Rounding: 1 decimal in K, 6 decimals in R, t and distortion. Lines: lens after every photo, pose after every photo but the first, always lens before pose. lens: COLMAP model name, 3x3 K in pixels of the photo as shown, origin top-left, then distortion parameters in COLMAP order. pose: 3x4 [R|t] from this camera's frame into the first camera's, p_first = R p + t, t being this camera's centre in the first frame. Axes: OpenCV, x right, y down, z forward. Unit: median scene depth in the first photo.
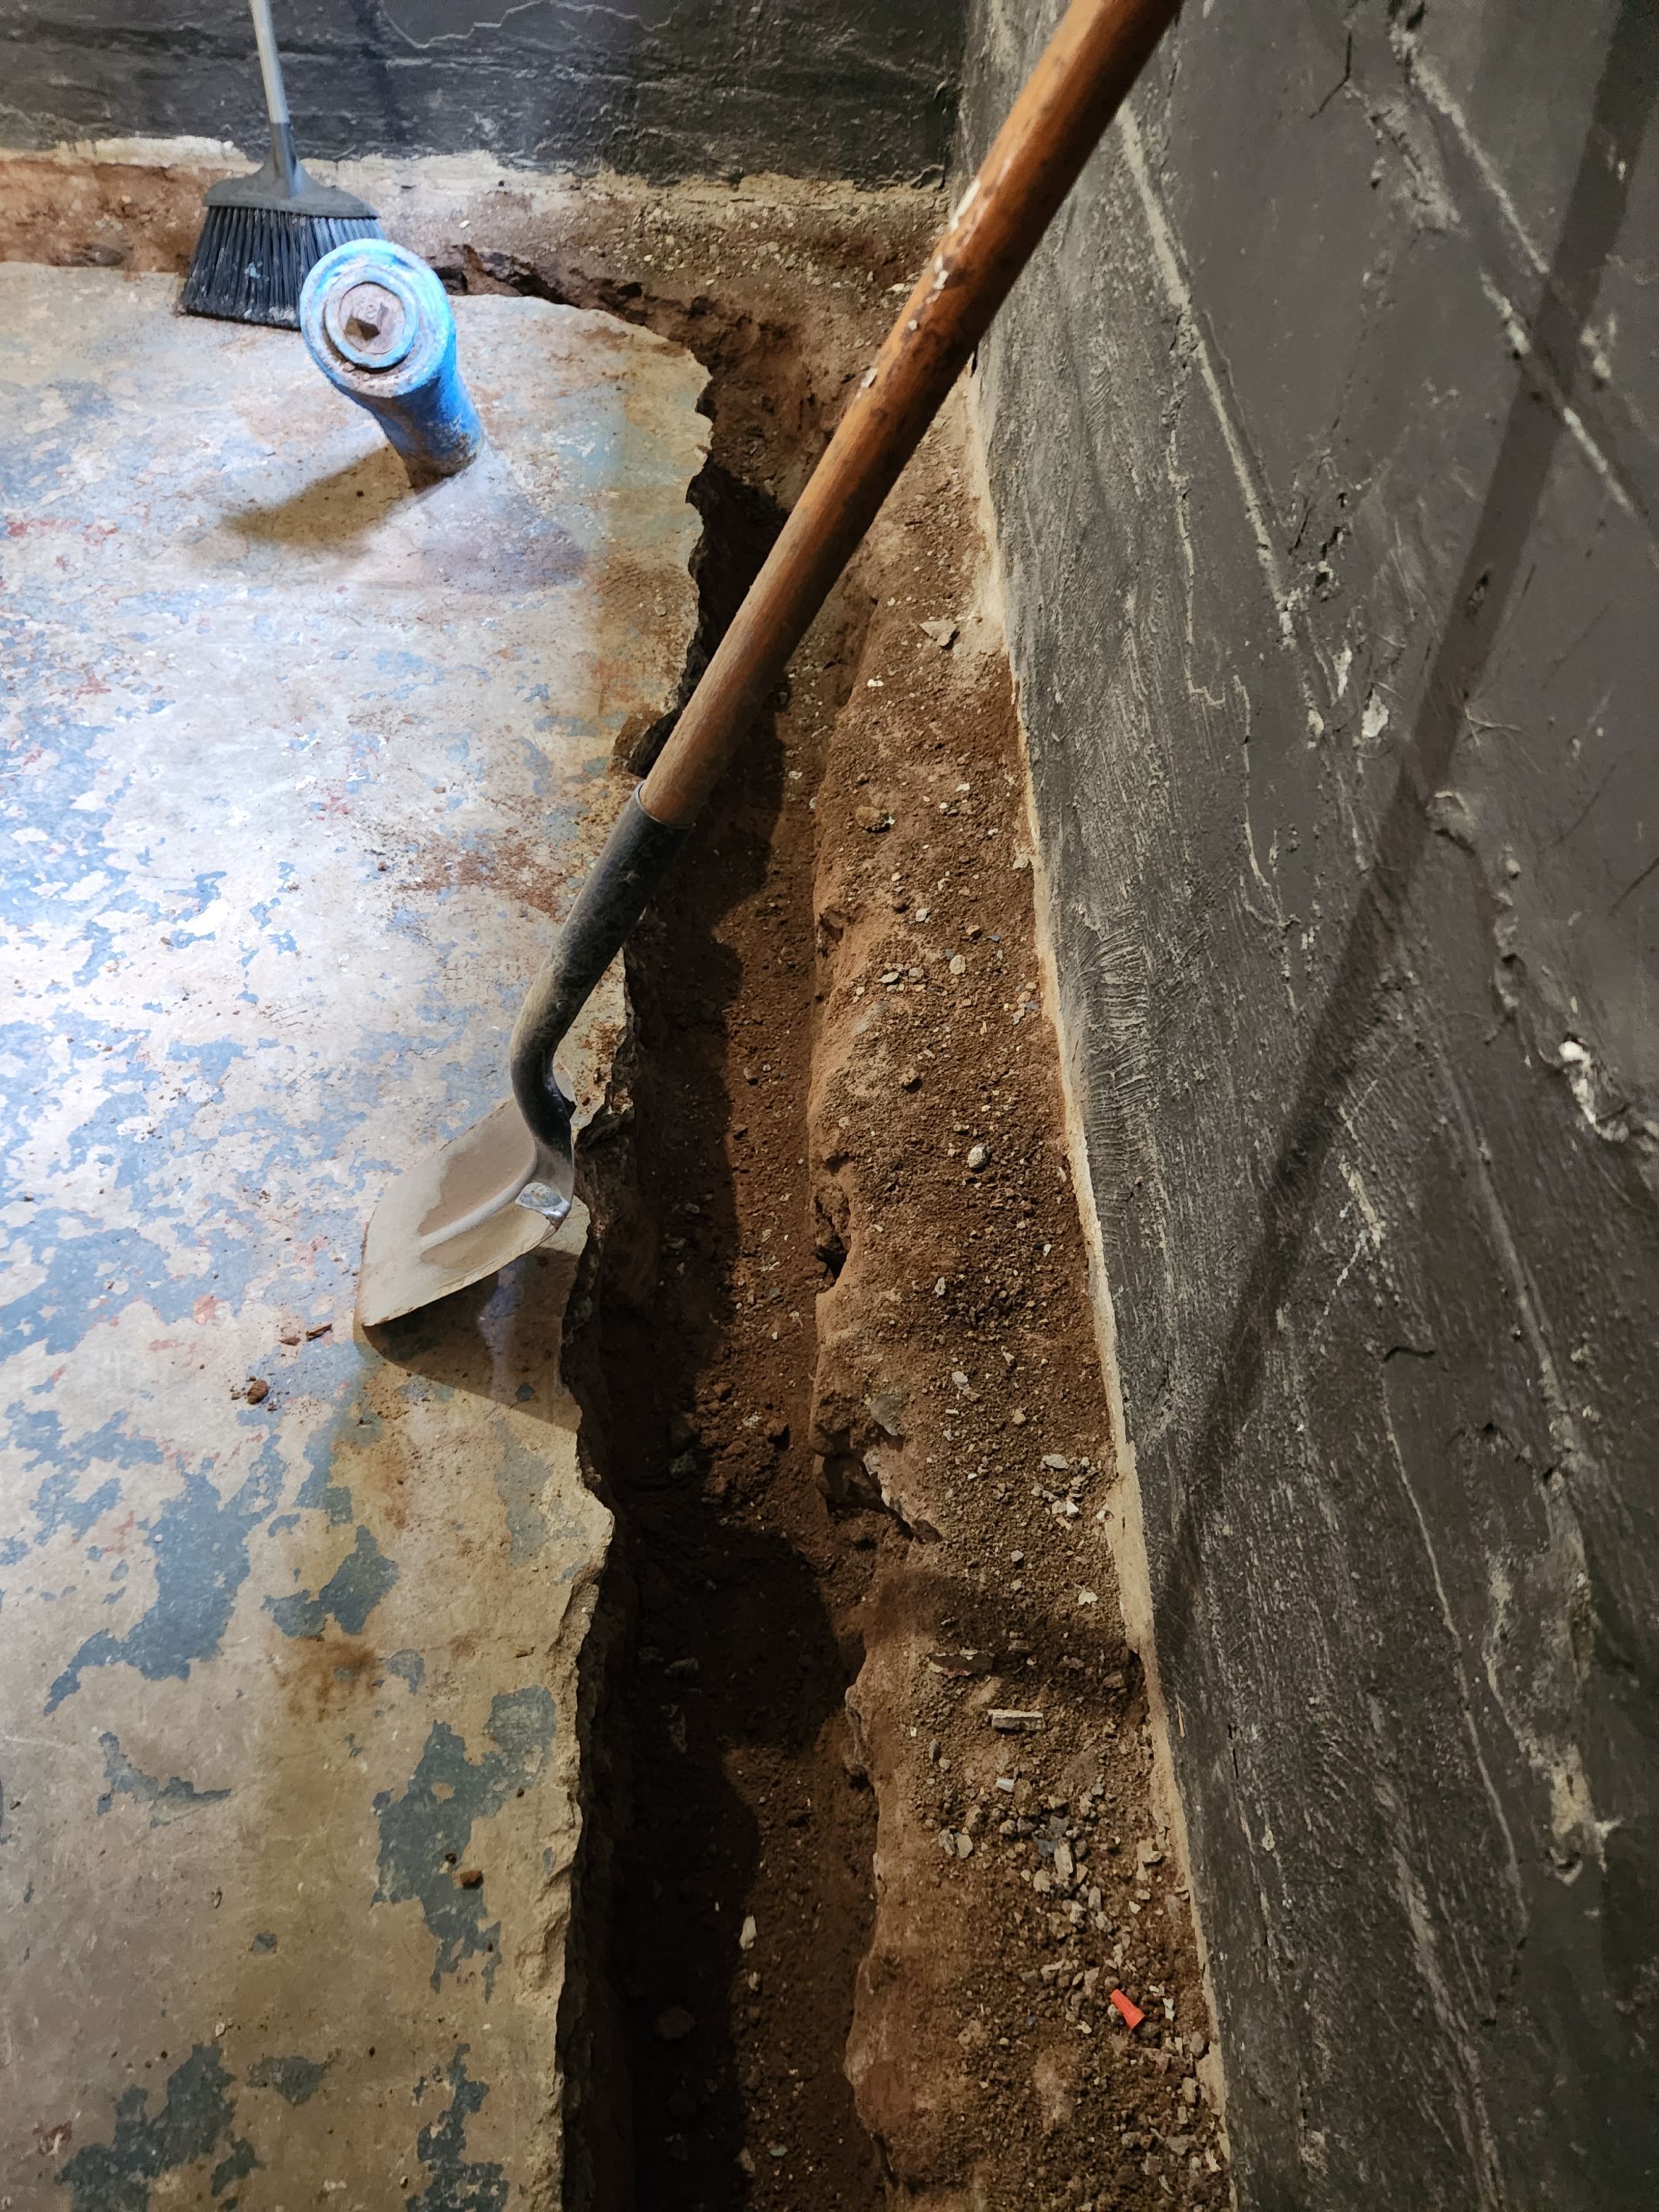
lens RADIAL K [[1491.2, 0, 829.5], [0, 1491.2, 1106.0], [0, 0, 1]] dist [0.054851, -0.048857]
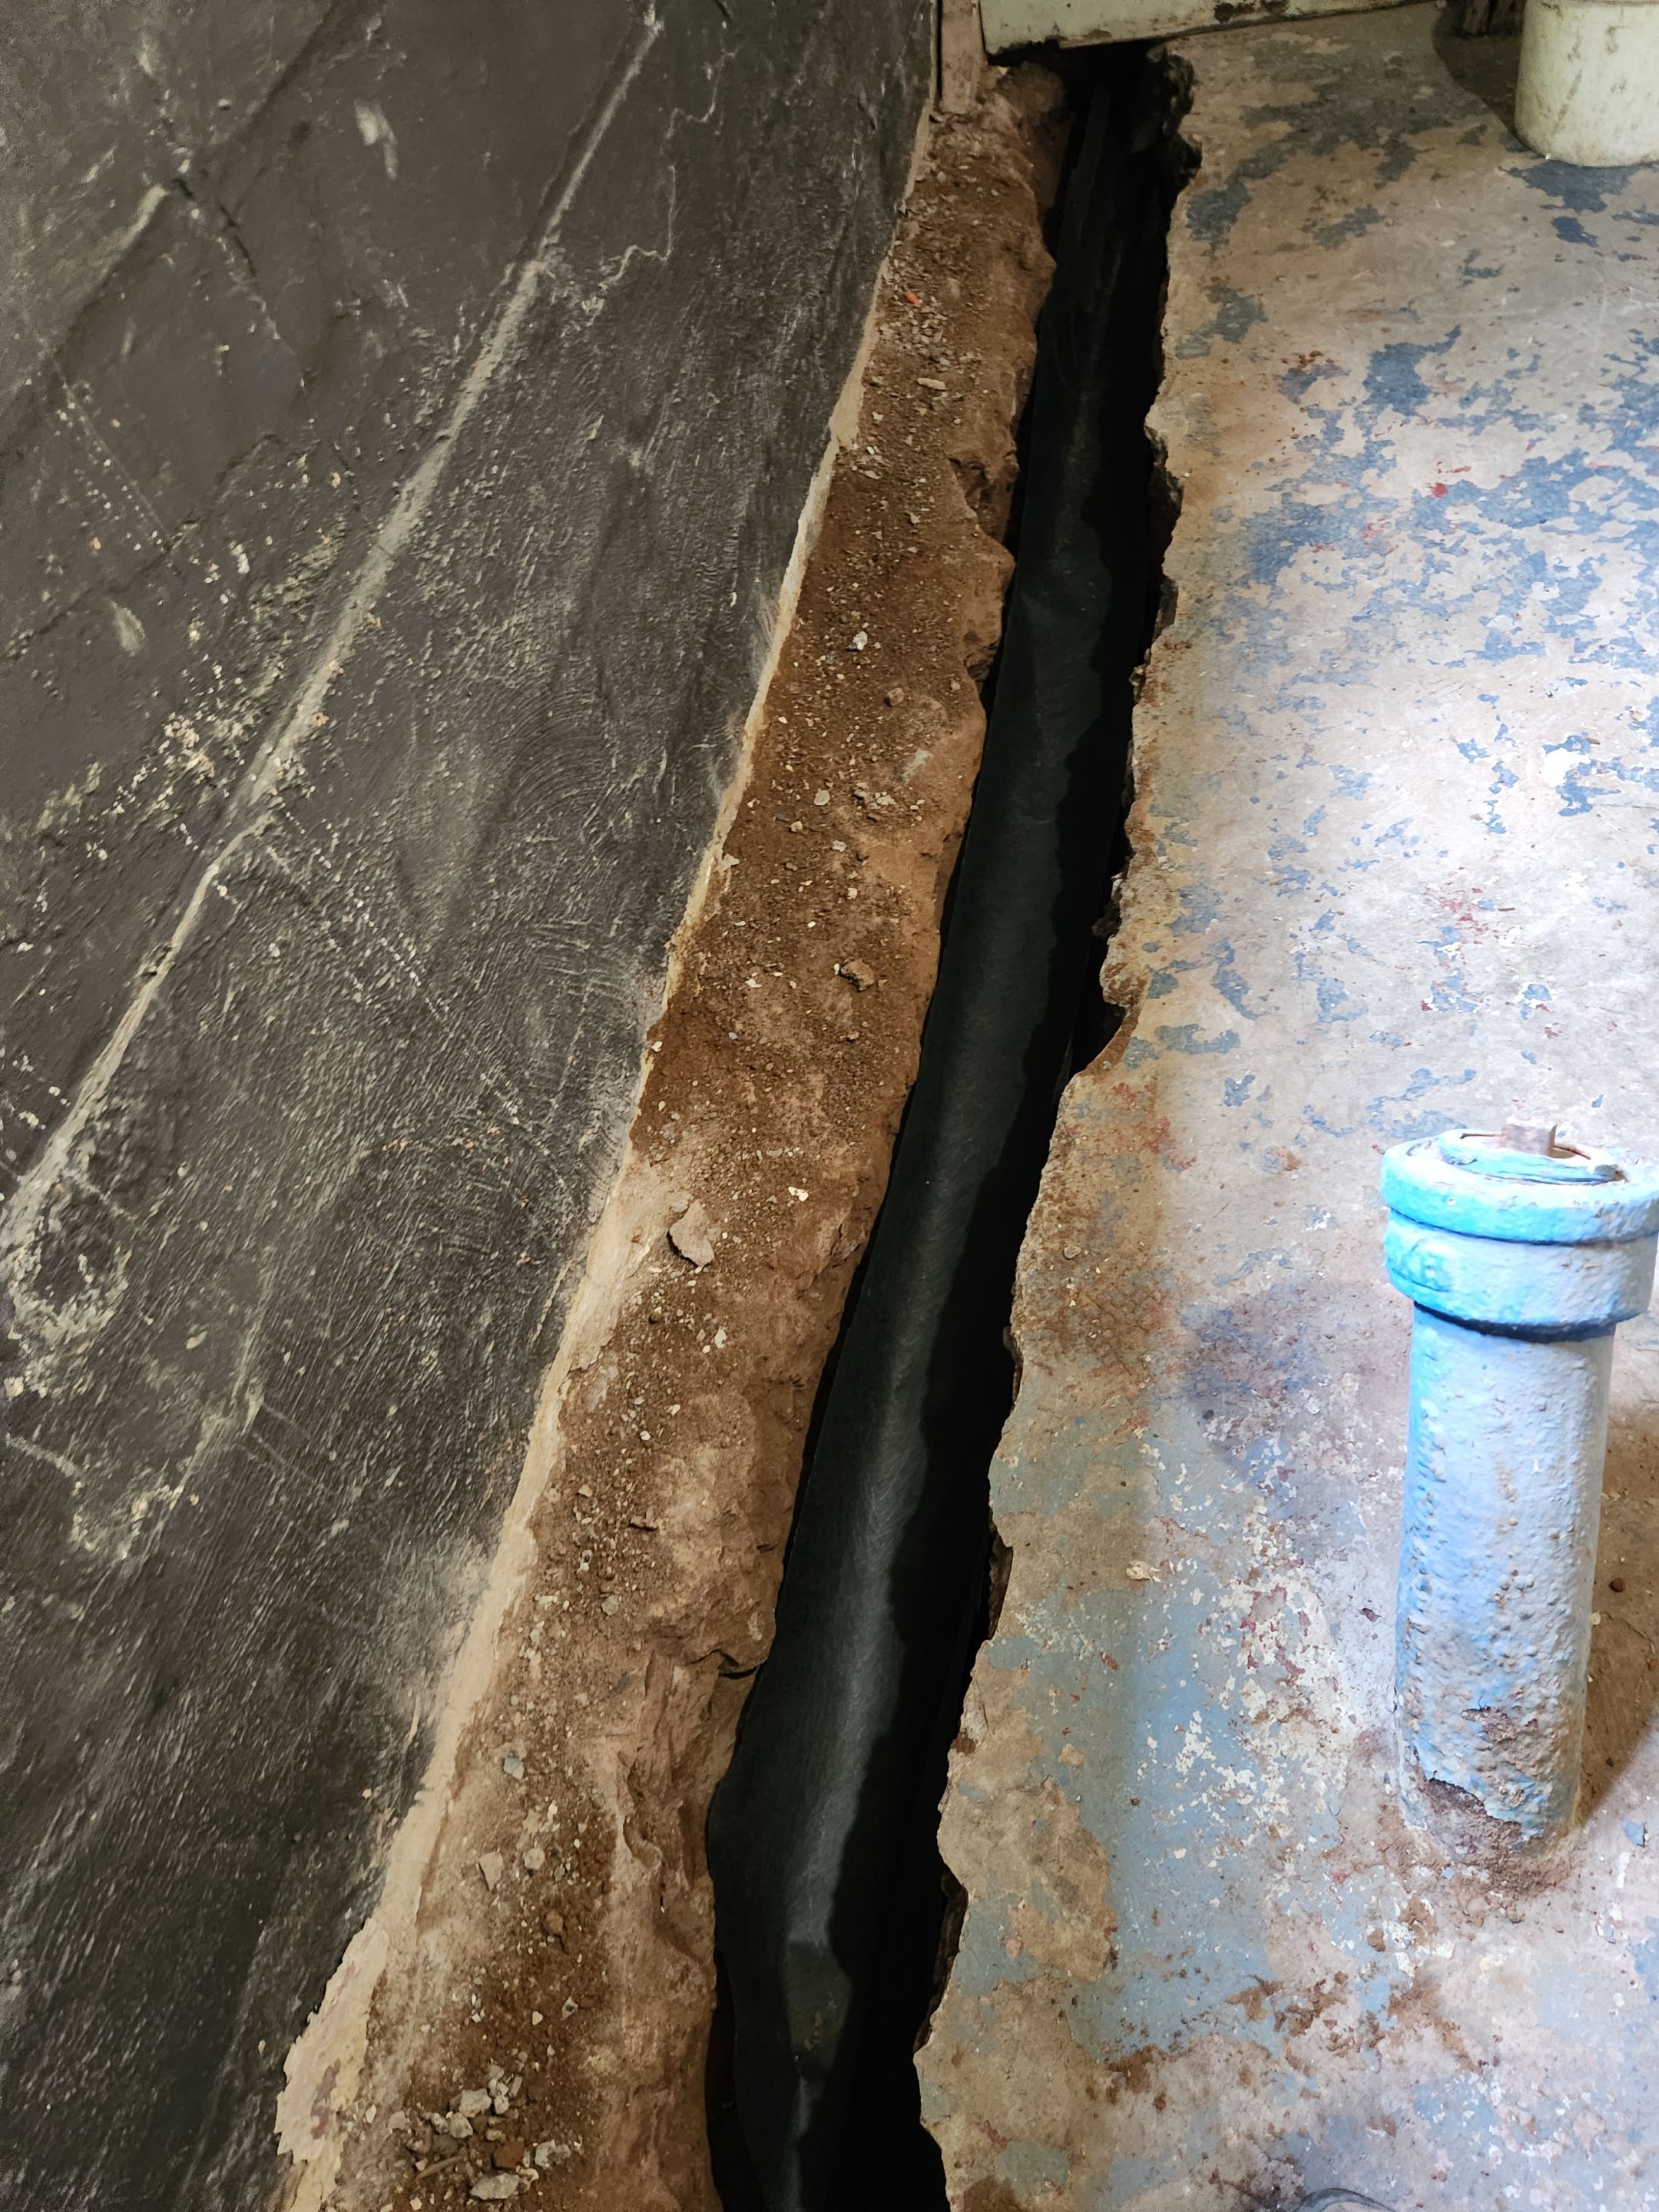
lens RADIAL K [[1491.2, 0, 829.5], [0, 1491.2, 1106.0], [0, 0, 1]] dist [0.054851, -0.048857]
pose [[-0.971389, -0.097053, 0.216760, -0.186195], [0.236916, -0.332300, 0.912933, -1.222249], [-0.016574, 0.938167, 0.345786, 0.881437]]
